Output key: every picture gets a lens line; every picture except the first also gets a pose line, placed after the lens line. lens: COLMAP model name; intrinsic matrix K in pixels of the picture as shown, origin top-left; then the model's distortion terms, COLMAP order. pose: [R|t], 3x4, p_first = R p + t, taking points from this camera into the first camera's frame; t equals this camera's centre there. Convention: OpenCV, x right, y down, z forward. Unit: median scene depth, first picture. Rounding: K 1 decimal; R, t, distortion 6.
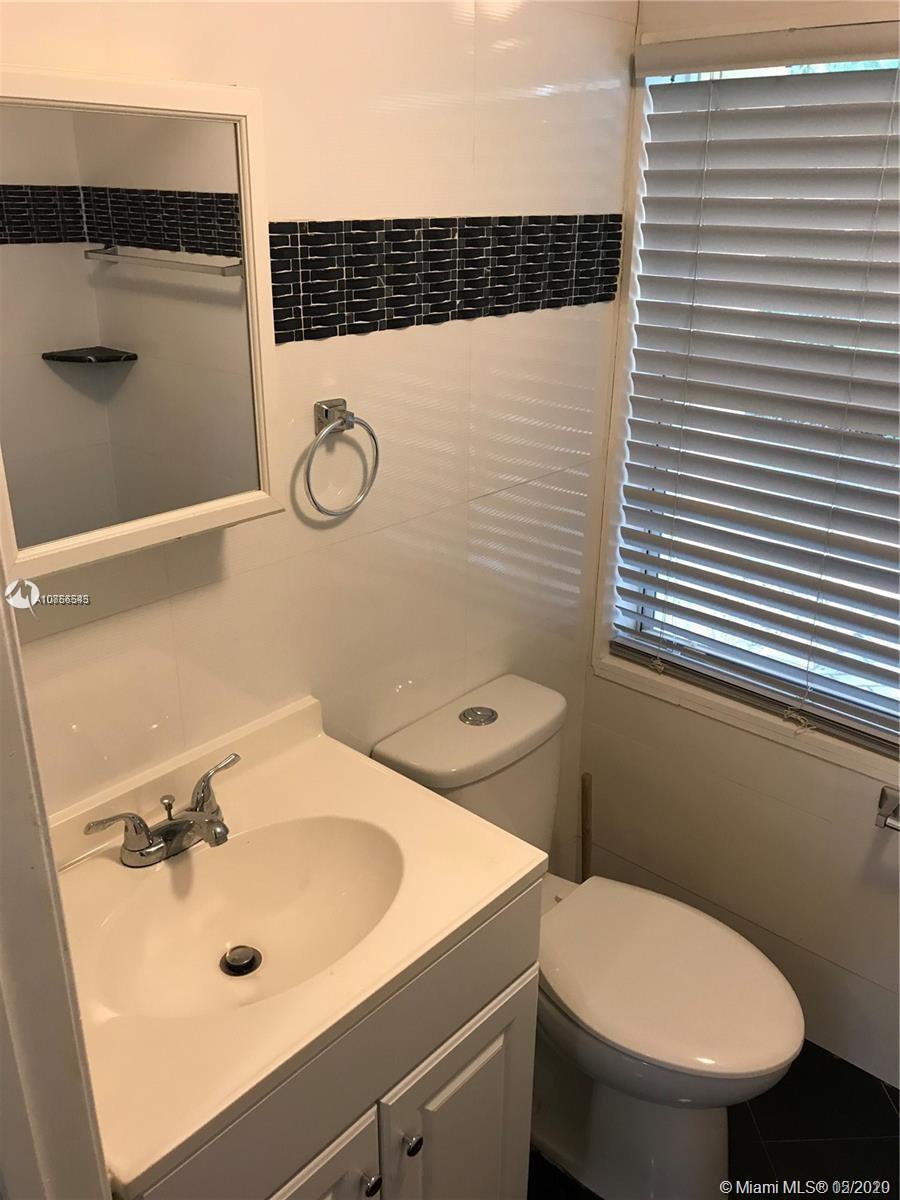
lens RADIAL K [[967.9, 0, 450.0], [0, 967.9, 600.0], [0, 0, 1]] dist [0.012312, -0.005315]
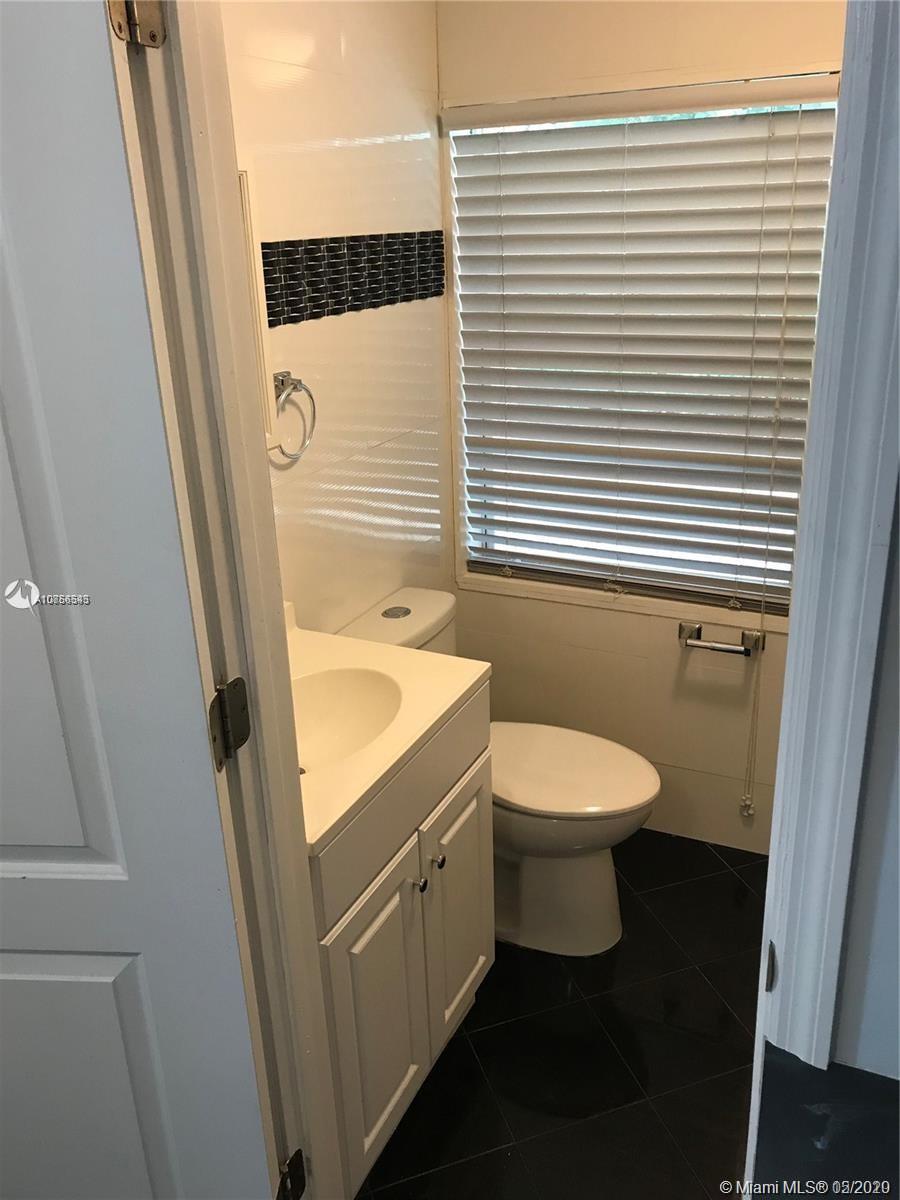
lens RADIAL K [[993.1, 0, 450.0], [0, 993.1, 600.0], [0, 0, 1]] dist [0.102998, -0.275190]
pose [[0.957509, -0.133363, 0.255717, -0.249266], [0.141087, 0.989924, -0.012015, 0.133542], [-0.251538, 0.047583, 0.966677, -0.334992]]
